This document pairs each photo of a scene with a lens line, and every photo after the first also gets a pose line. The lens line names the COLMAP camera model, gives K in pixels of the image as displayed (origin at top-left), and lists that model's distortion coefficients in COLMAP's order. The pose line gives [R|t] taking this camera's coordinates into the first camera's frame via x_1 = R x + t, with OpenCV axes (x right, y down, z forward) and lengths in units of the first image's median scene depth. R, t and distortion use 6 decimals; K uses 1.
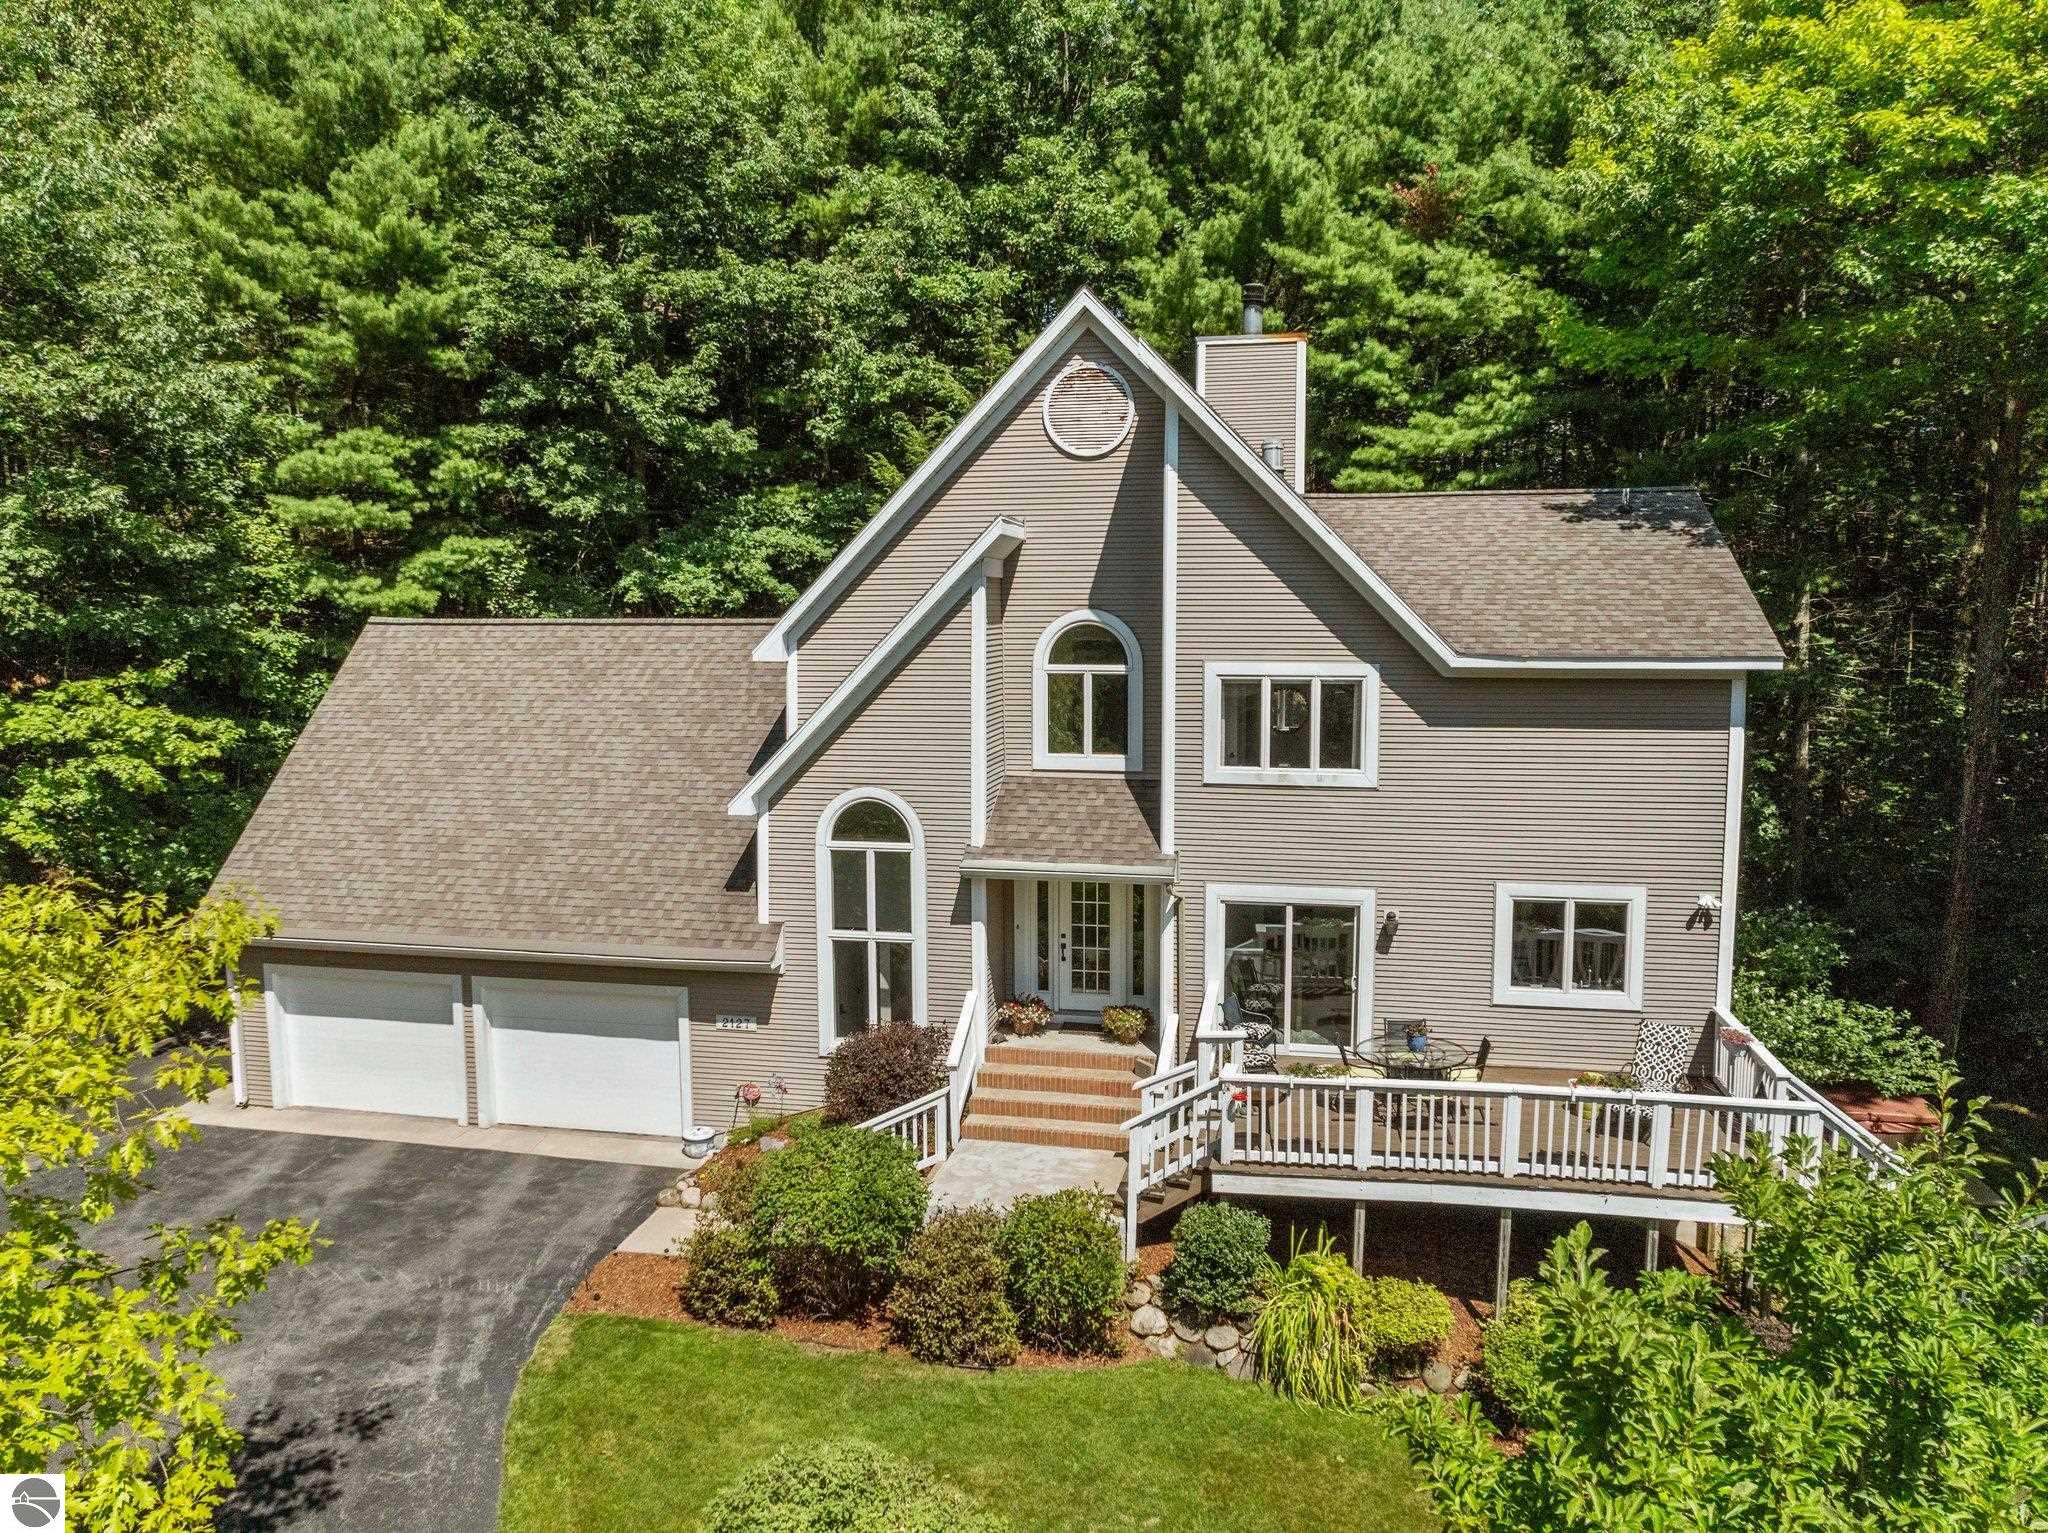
lens RADIAL K [[1440.8, 0, 1024.0], [0, 1440.8, 766.5], [0, 0, 1]] dist [-0.028519, -0.002778]
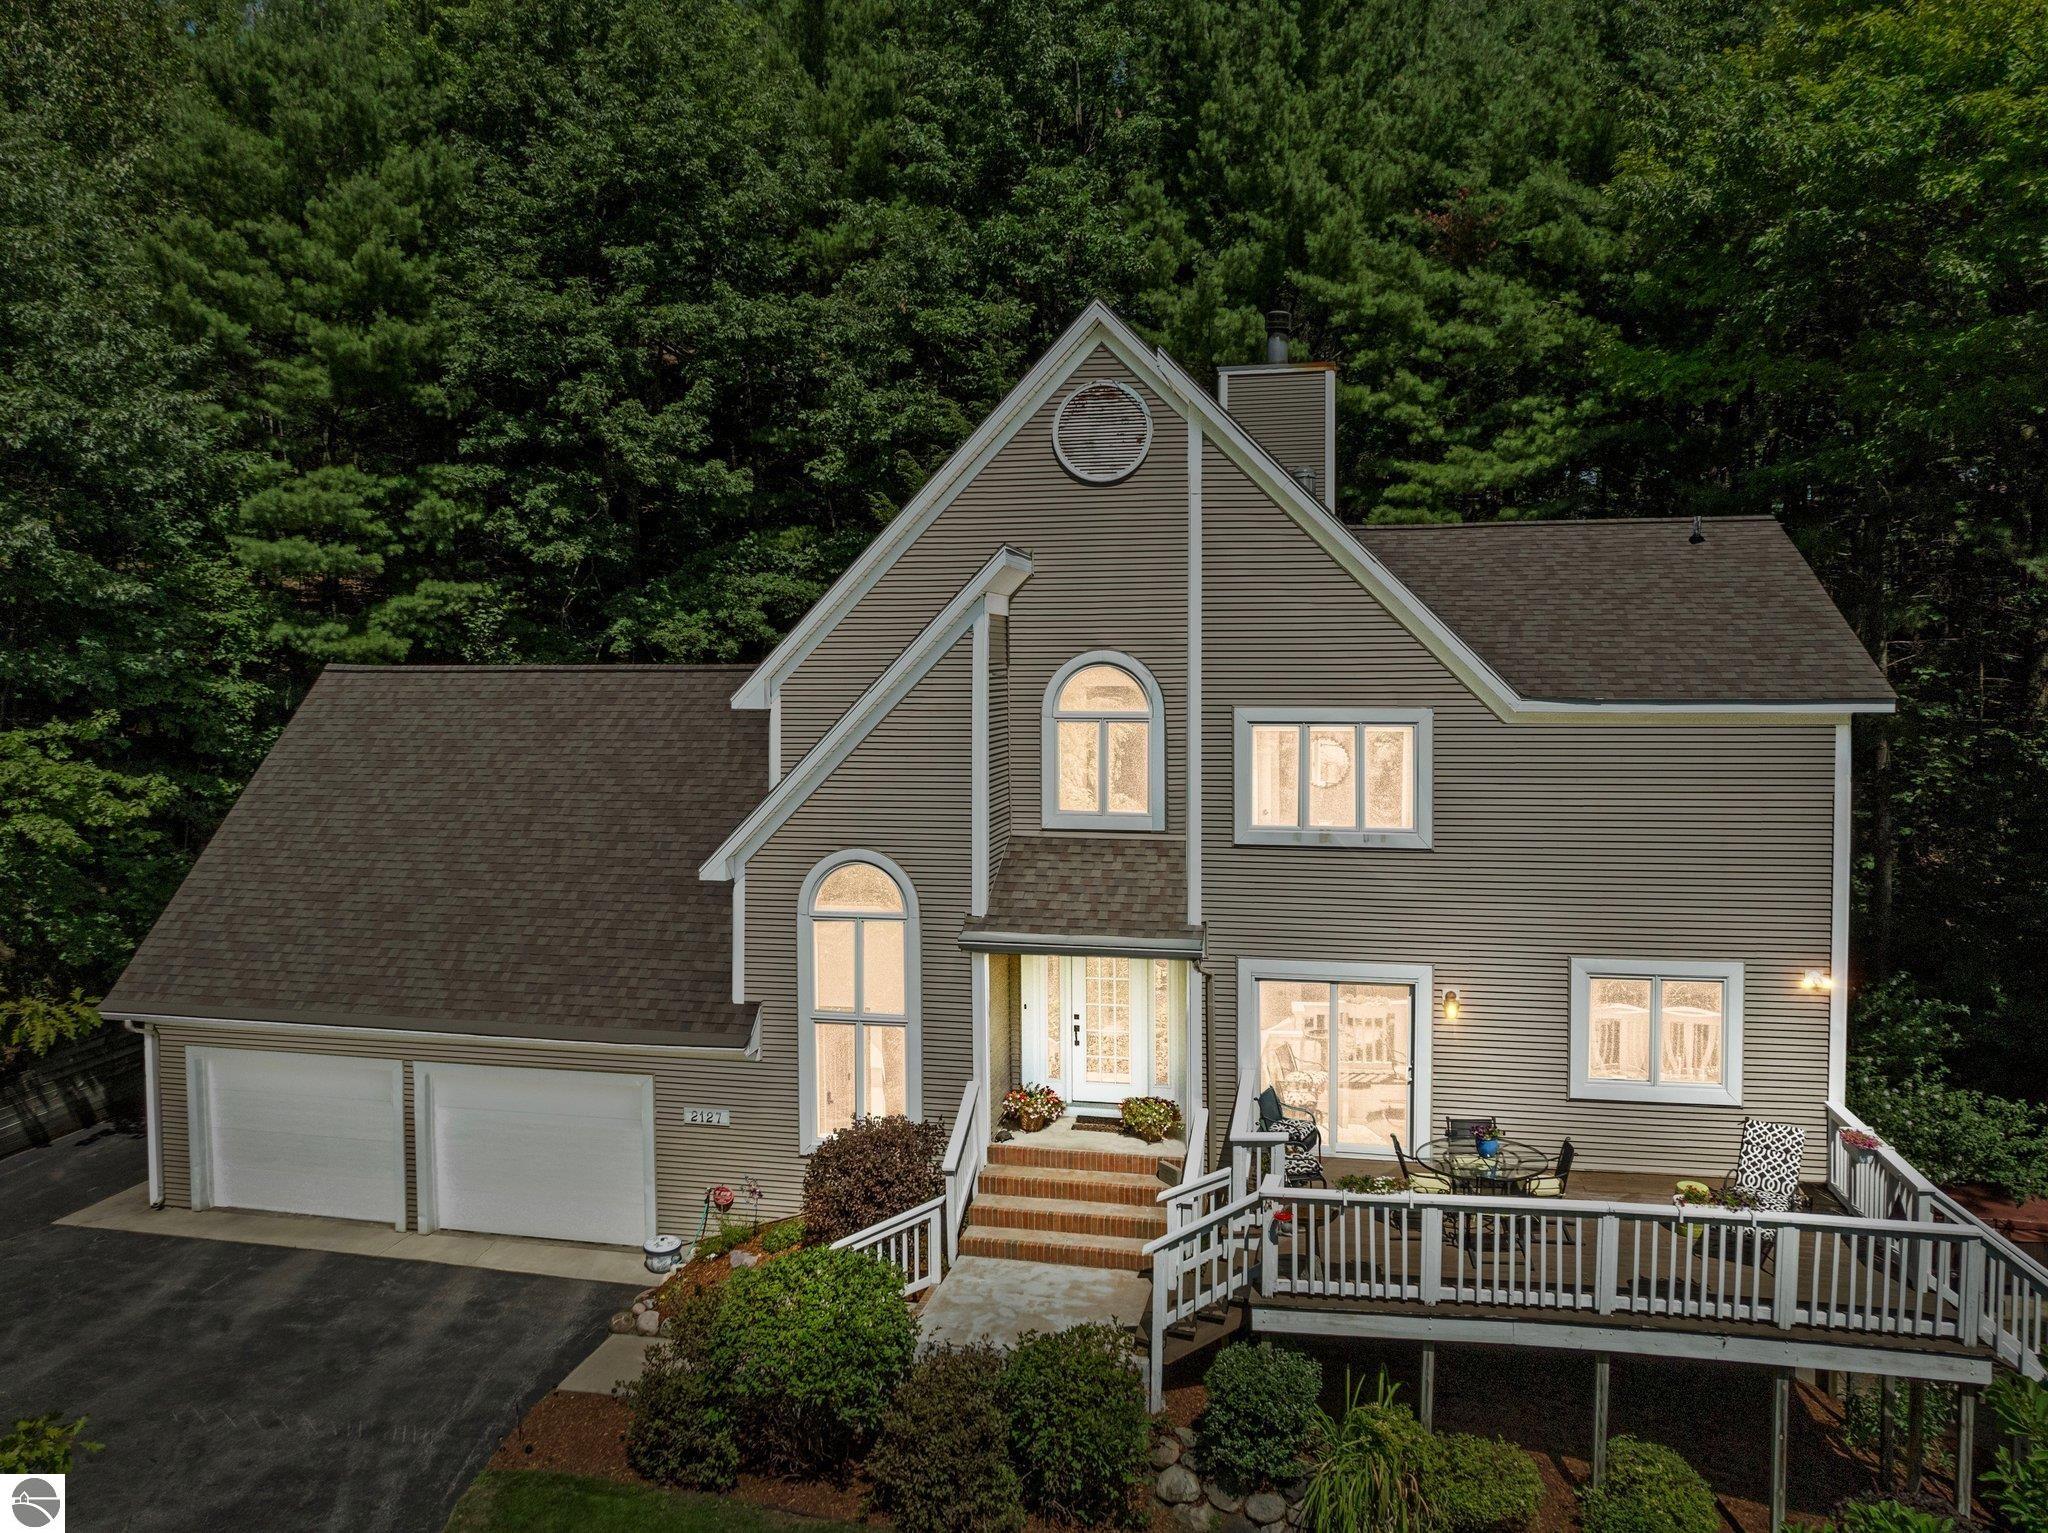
lens RADIAL K [[1454.3, 0, 1029.9], [0, 1454.3, 726.1], [0, 0, 1]] dist [-0.030752, 0.004211]
pose [[0.999978, -0.001413, -0.006546, 0.004859], [0.000960, 0.997643, -0.068618, 0.000142], [0.006627, 0.068611, 0.997622, 0.096799]]
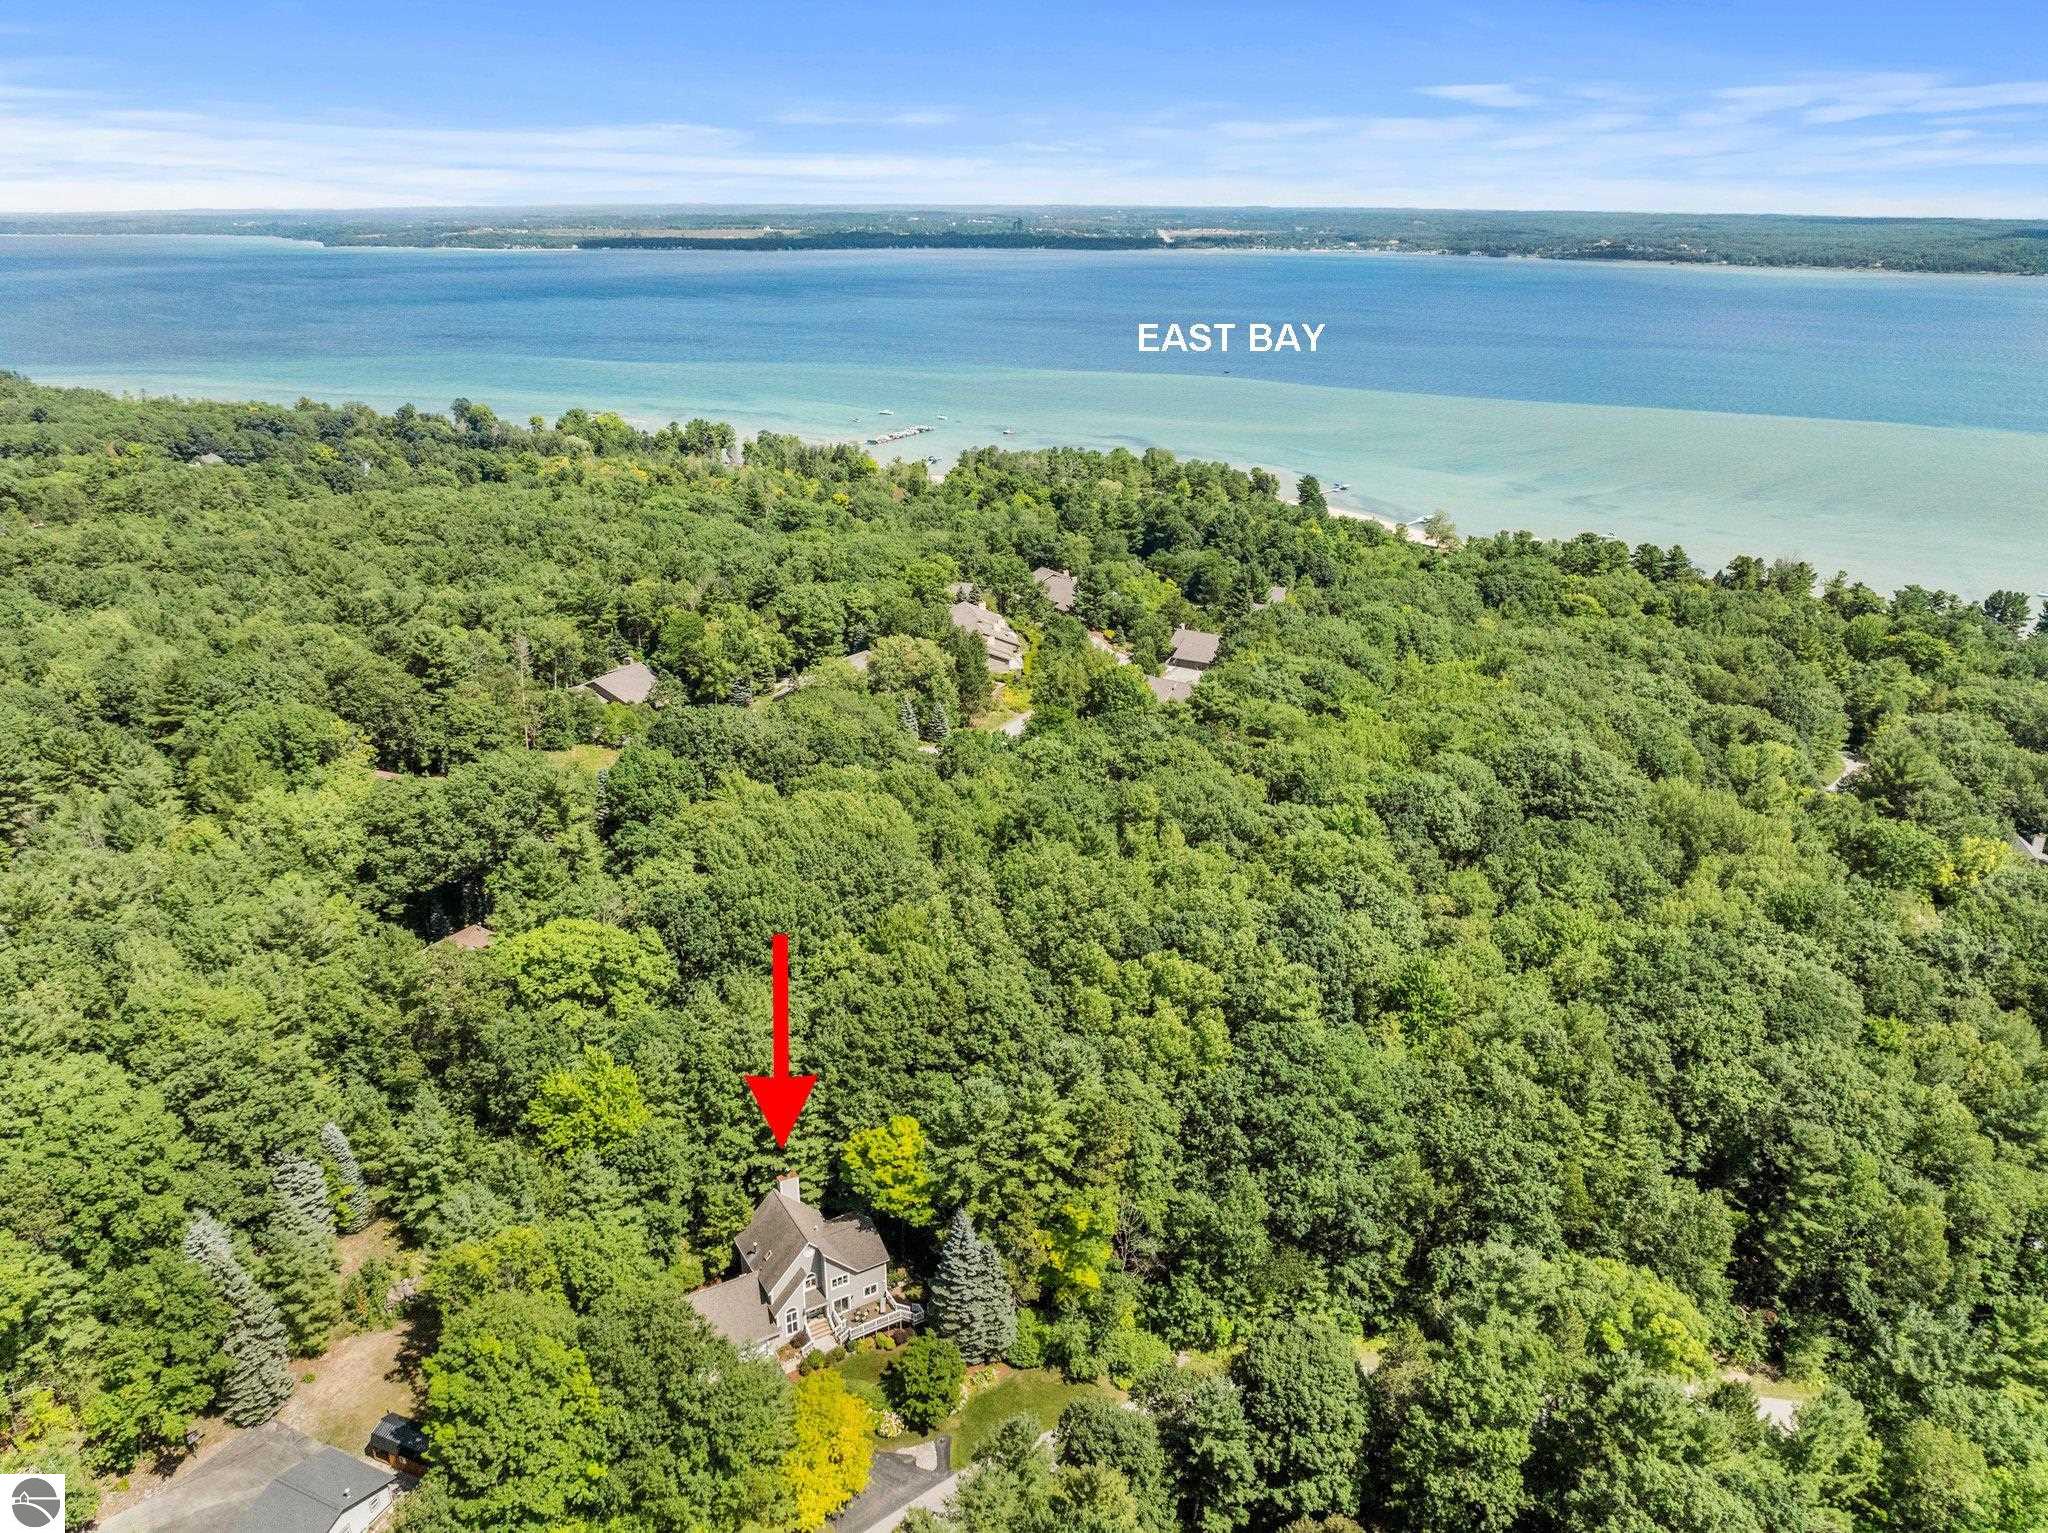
lens RADIAL K [[1480.1, 0, 1024.0], [0, 1480.1, 766.5], [0, 0, 1]] dist [-0.013338, -0.002780]
pose [[0.740669, -0.242785, 0.626471, -3.363286], [0.066707, 0.954394, 0.291003, -4.861435], [-0.668551, -0.173746, 0.723085, -4.944347]]
